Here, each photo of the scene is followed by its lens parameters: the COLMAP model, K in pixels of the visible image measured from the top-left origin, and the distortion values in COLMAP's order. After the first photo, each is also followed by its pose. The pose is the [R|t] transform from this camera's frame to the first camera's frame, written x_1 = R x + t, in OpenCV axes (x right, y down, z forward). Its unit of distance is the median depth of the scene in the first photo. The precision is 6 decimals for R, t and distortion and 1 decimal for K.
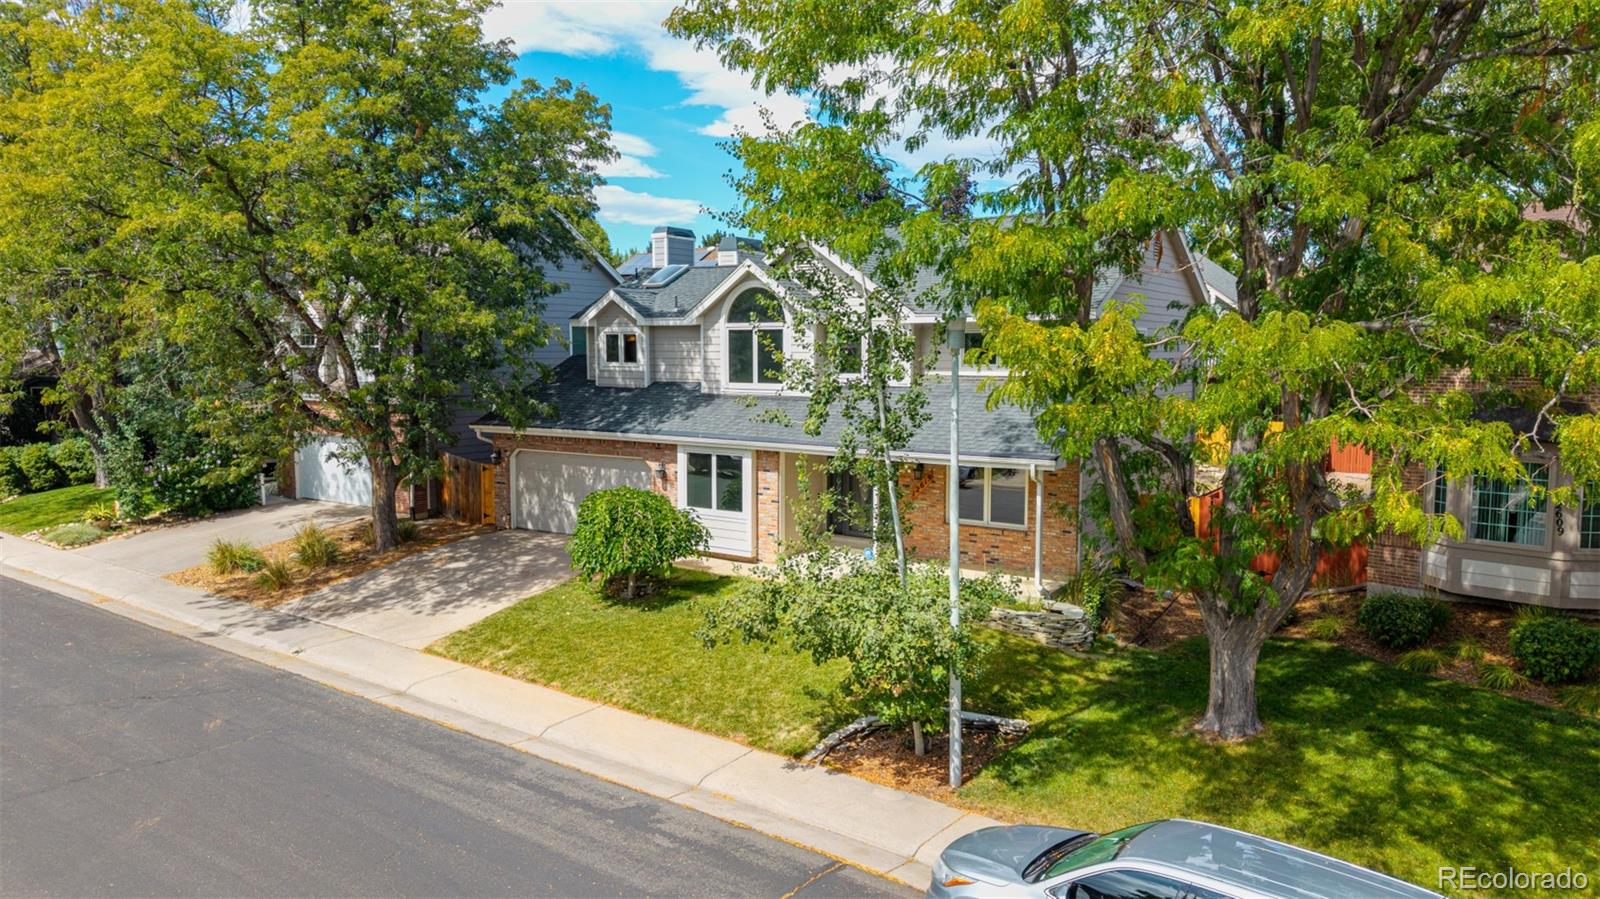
lens RADIAL K [[1057.5, 0, 800.0], [0, 1057.5, 449.5], [0, 0, 1]] dist [0.002702, 0.000521]
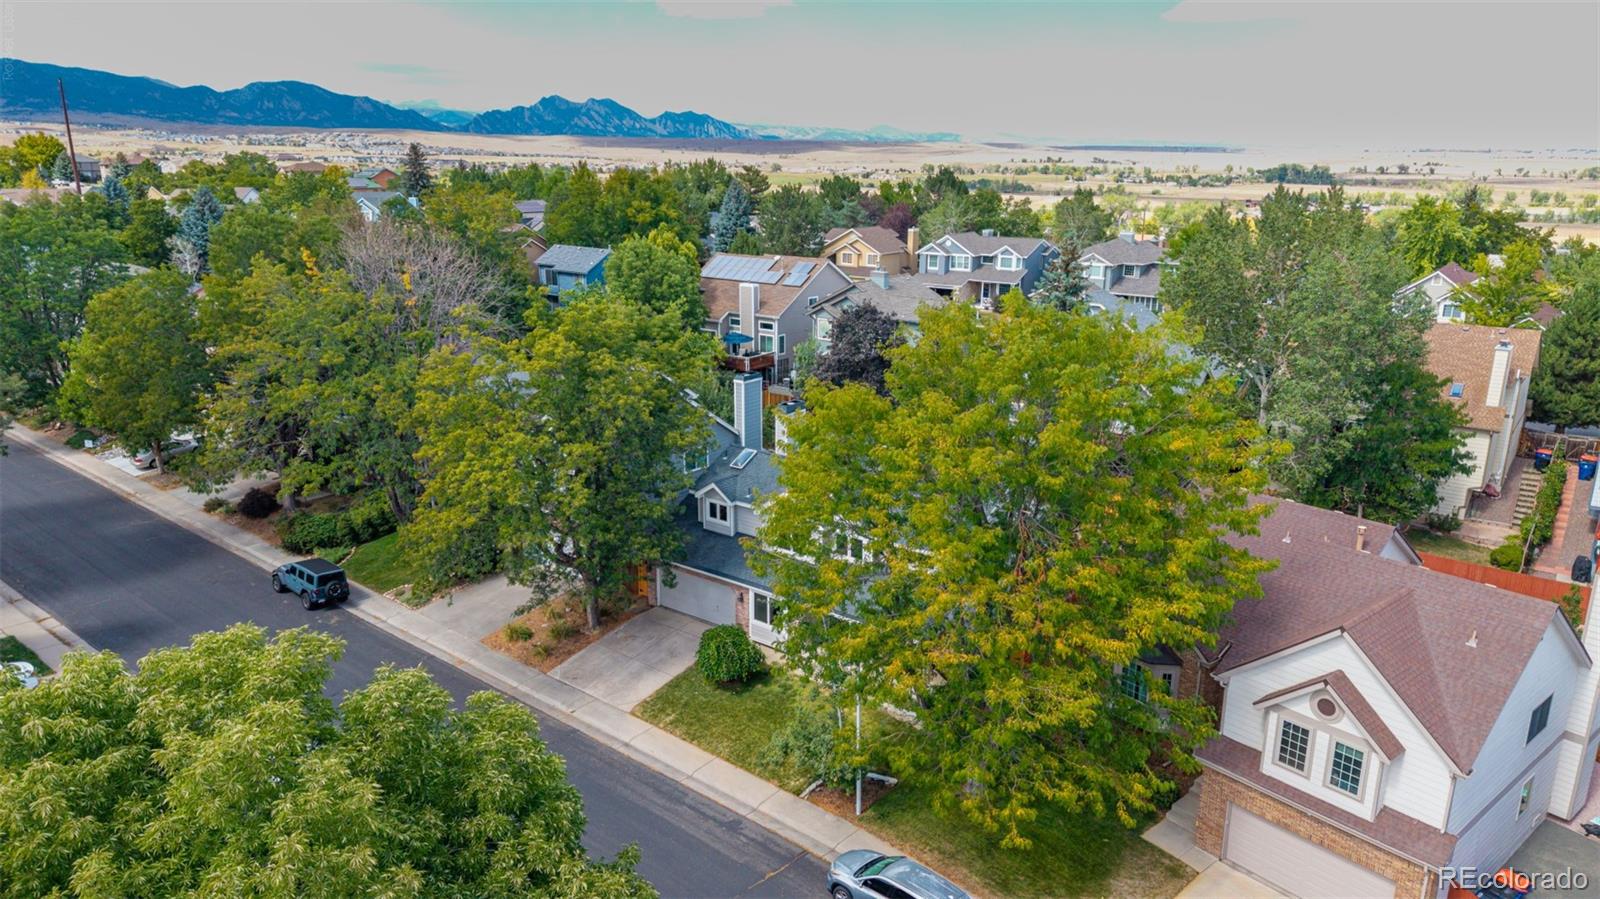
lens RADIAL K [[1063.3, 0, 800.0], [0, 1063.3, 449.5], [0, 0, 1]] dist [0.039885, -0.049980]
pose [[0.997423, 0.021491, -0.068447, 0.134858], [-0.008381, 0.982449, 0.186341, -0.832403], [0.071251, -0.185287, 0.980098, -1.109782]]
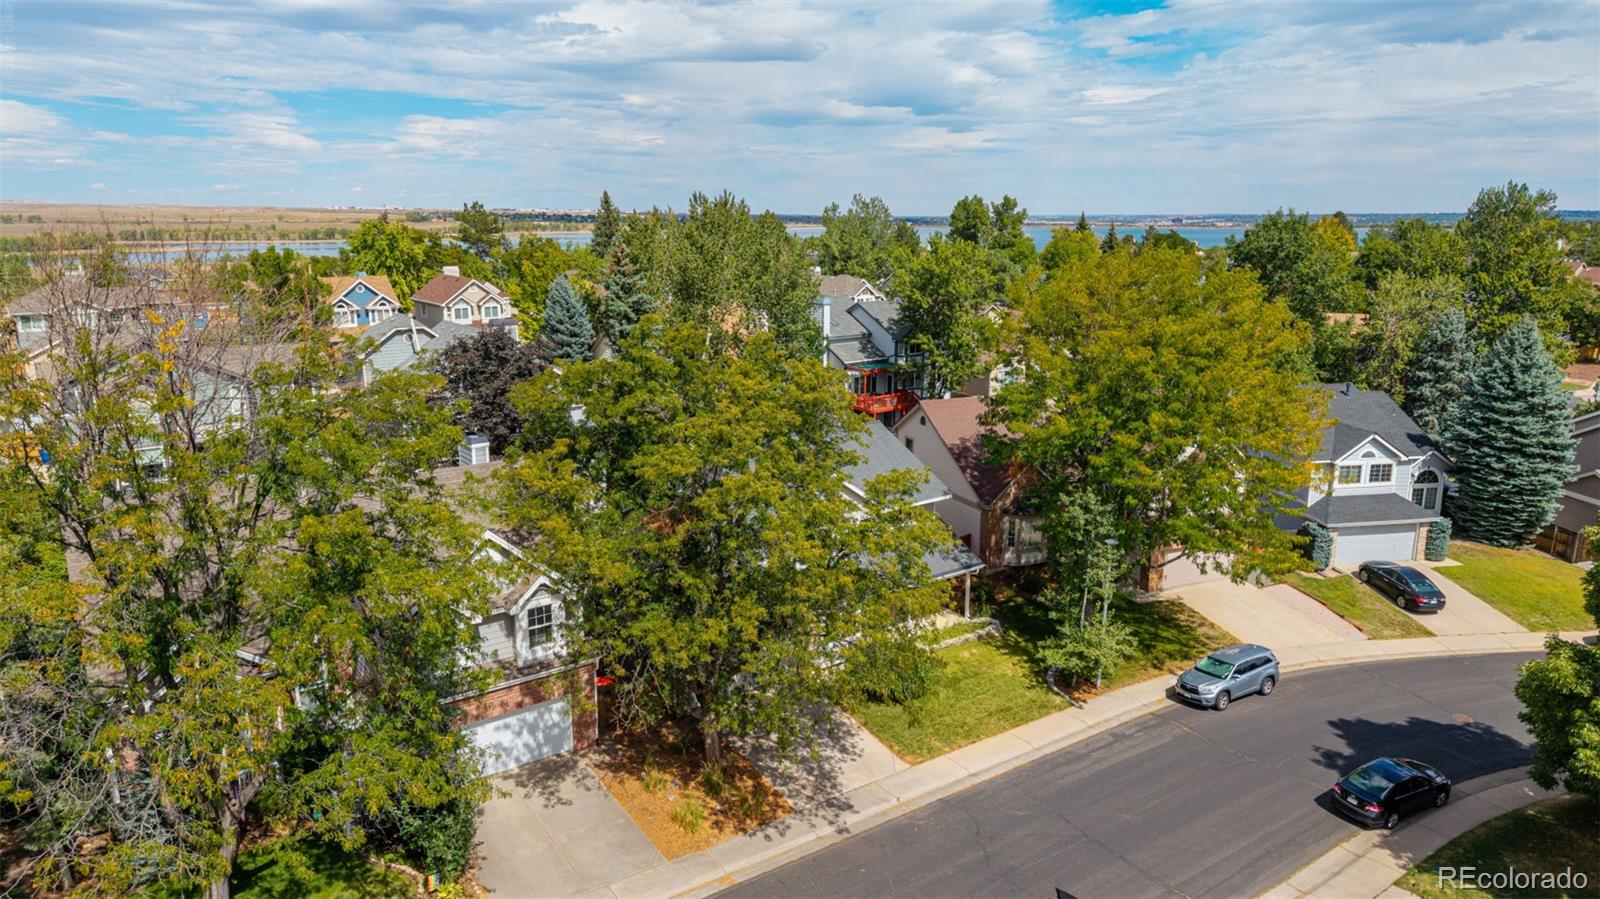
lens RADIAL K [[1063.3, 0, 800.0], [0, 1063.3, 449.5], [0, 0, 1]] dist [0.039885, -0.049980]
pose [[0.342817, -0.217773, 0.913811, -2.323930], [0.090887, 0.975884, 0.198469, -0.856340], [-0.934995, 0.015015, 0.354343, 0.586171]]
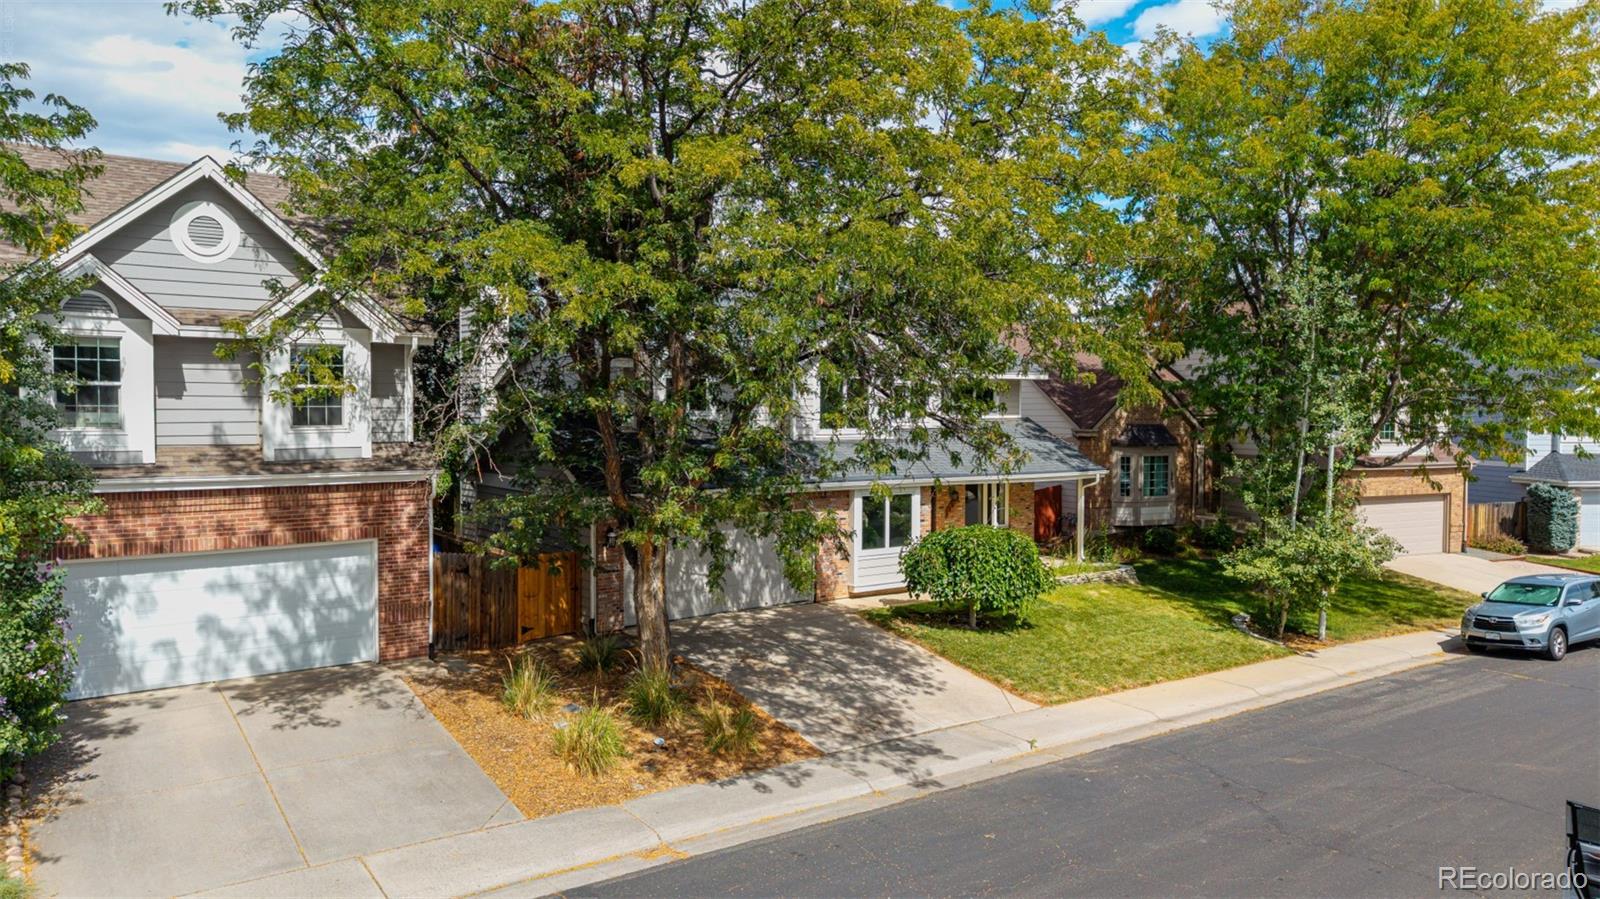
lens RADIAL K [[1063.3, 0, 800.0], [0, 1063.3, 449.5], [0, 0, 1]] dist [0.039885, -0.049980]
pose [[0.339577, -0.040896, 0.939689, -1.532326], [0.088478, 0.996013, 0.011374, -0.083532], [-0.936408, 0.079280, 0.341841, 0.984744]]
